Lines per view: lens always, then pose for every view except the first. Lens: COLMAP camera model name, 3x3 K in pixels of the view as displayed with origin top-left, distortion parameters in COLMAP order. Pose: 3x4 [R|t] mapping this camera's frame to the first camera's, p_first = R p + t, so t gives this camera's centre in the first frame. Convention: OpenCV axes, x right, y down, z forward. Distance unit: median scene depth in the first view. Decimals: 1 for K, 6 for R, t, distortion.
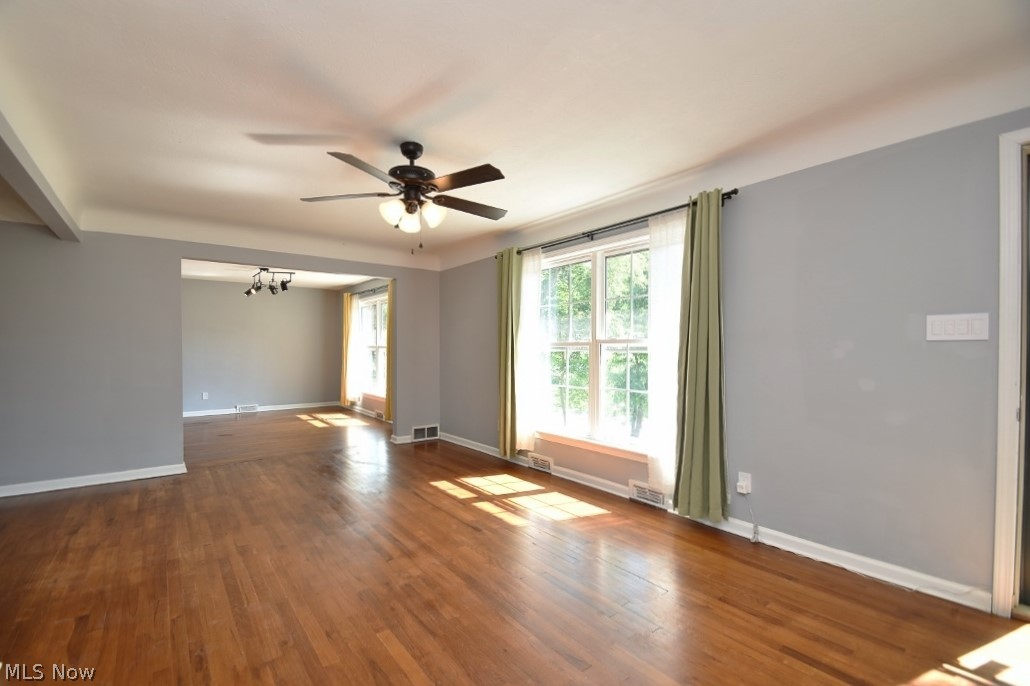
lens RADIAL K [[457.0, 0, 512.2], [0, 457.0, 358.6], [0, 0, 1]] dist [0.002292, 0.000198]
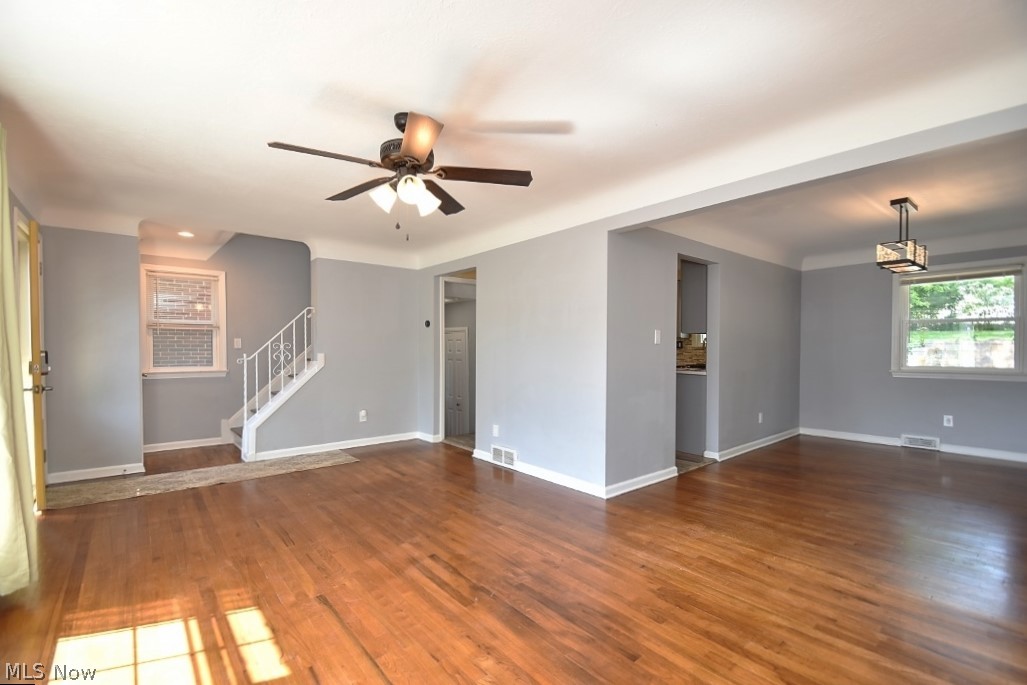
lens RADIAL K [[455.6, 0, 510.7], [0, 455.6, 358.1], [0, 0, 1]] dist [0.002292, 0.000198]
pose [[-0.999353, 0.002669, -0.035875, -0.387635], [0.001228, 0.999193, 0.040140, -0.035386], [0.035953, 0.040070, -0.998550, 1.904505]]
